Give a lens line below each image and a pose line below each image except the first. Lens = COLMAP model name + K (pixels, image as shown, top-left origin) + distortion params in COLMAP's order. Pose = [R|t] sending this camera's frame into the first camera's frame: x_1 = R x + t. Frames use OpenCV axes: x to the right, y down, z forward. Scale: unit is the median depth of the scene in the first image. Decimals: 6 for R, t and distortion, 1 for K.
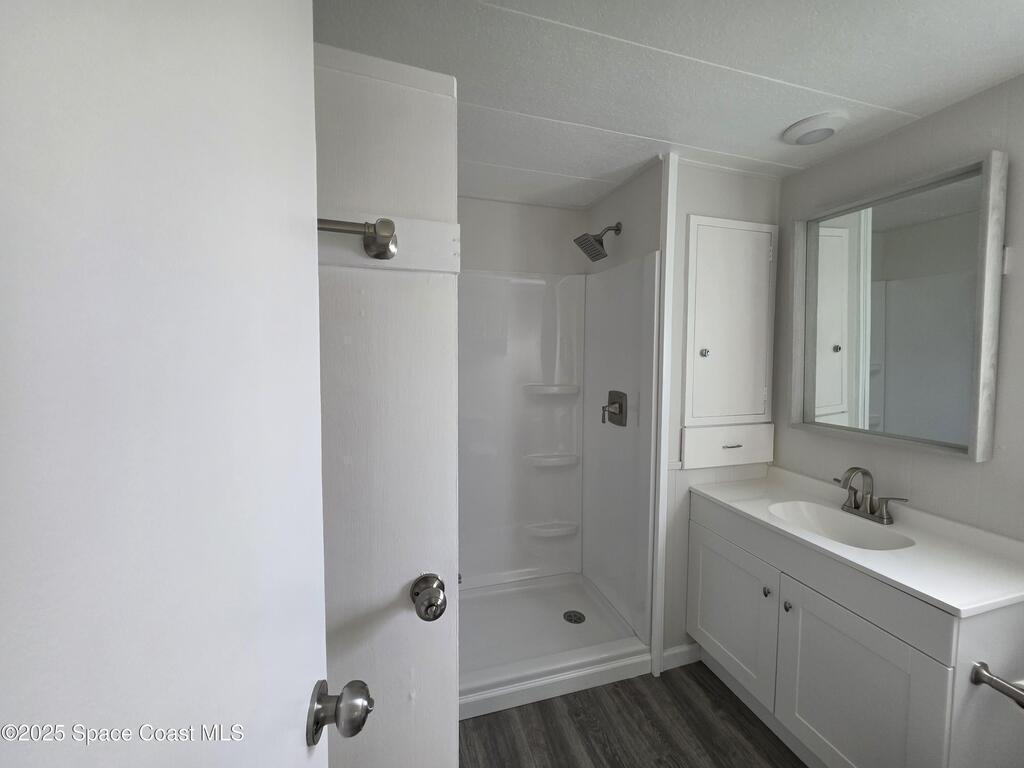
lens RADIAL K [[415.4, 0, 515.0], [0, 415.4, 379.8], [0, 0, 1]] dist [-0.001532, -0.000079]
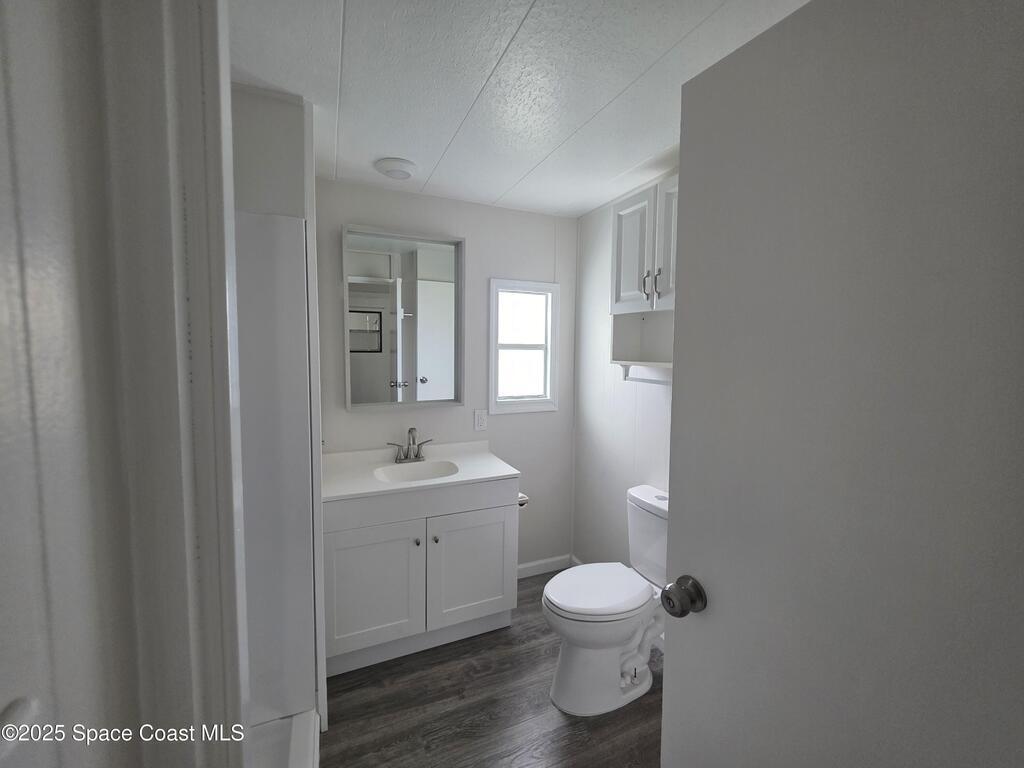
lens RADIAL K [[415.4, 0, 511.6], [0, 415.4, 377.1], [0, 0, 1]] dist [-0.001532, -0.000079]
pose [[-0.134328, -0.079968, 0.987705, -0.549835], [0.054664, 0.994623, 0.087962, -0.060488], [-0.989428, 0.065807, -0.129234, 0.772617]]
